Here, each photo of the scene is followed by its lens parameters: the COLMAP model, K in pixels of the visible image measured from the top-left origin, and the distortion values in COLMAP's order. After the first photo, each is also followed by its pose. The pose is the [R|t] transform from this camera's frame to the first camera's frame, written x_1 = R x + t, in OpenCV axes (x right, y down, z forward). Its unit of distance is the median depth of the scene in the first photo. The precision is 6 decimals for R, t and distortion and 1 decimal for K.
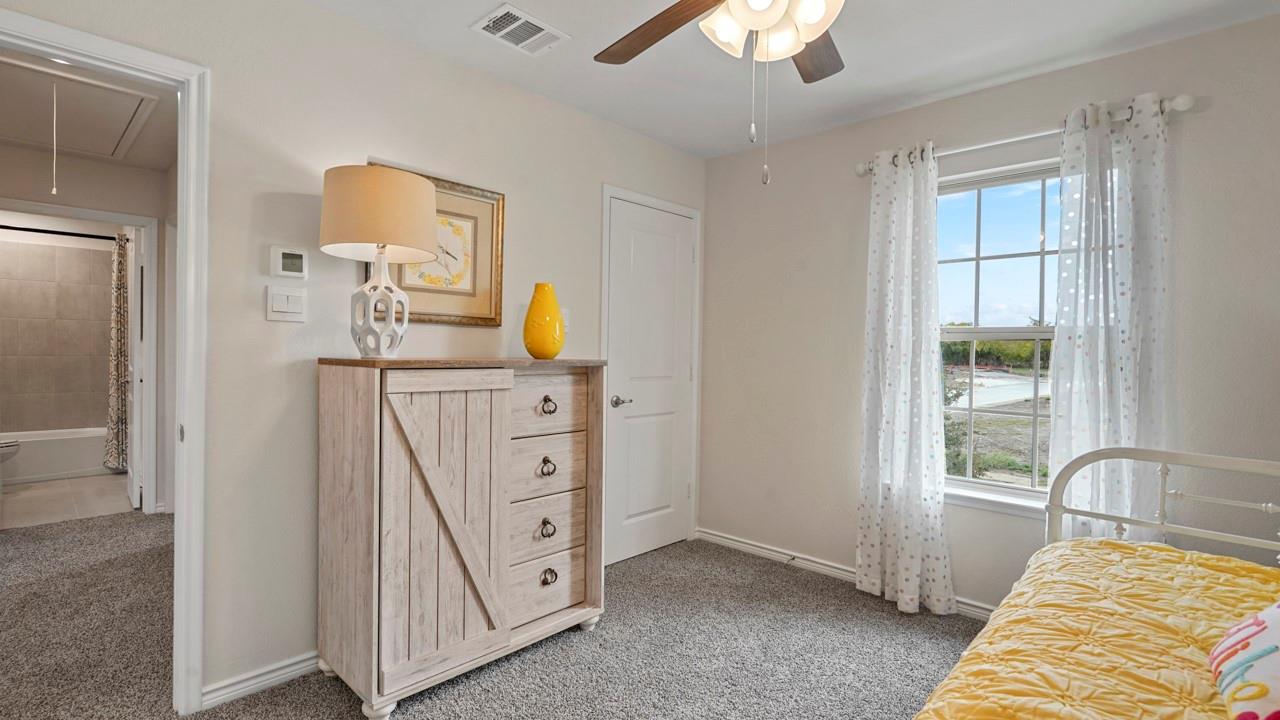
lens RADIAL K [[596.0, 0, 645.5], [0, 596.0, 349.4], [0, 0, 1]] dist [-0.002967, -0.000525]
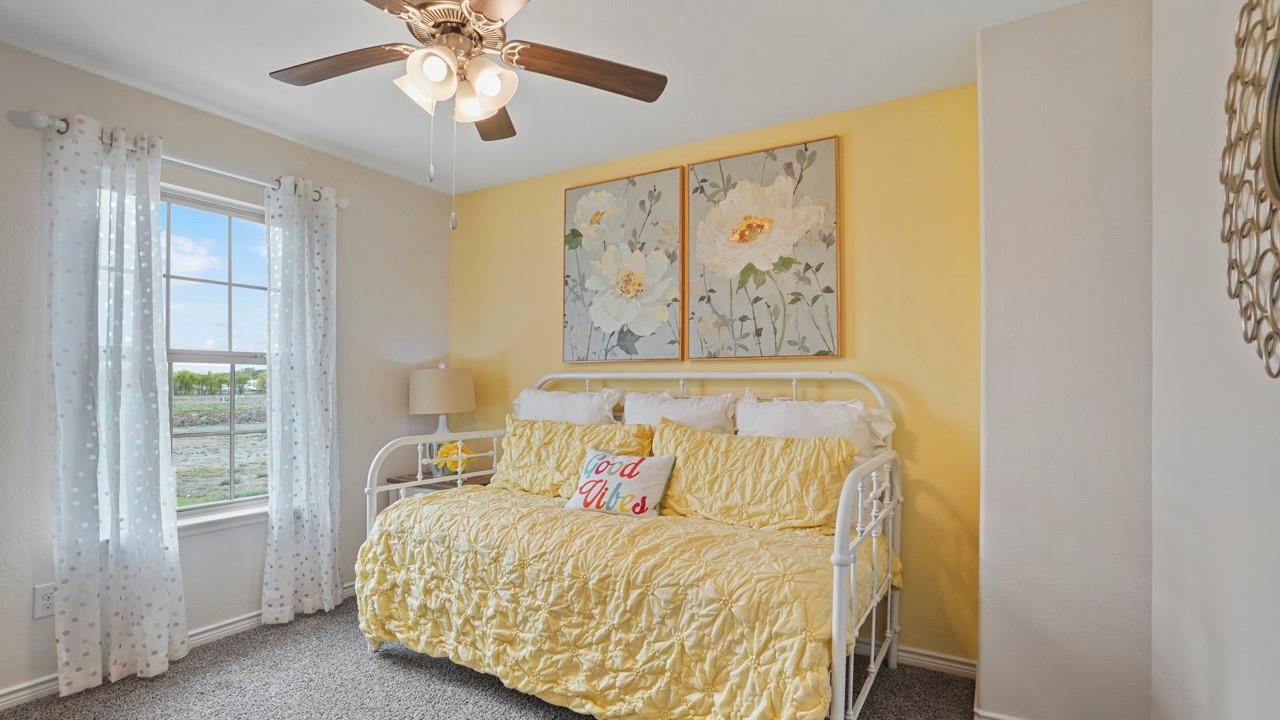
lens RADIAL K [[609.5, 0, 644.0], [0, 609.5, 377.7], [0, 0, 1]] dist [-0.061680, 0.029225]
pose [[-0.230529, -0.006714, 0.973042, -0.545305], [-0.006239, 0.999966, 0.005421, -0.001669], [-0.973045, -0.004821, -0.230563, 0.493556]]
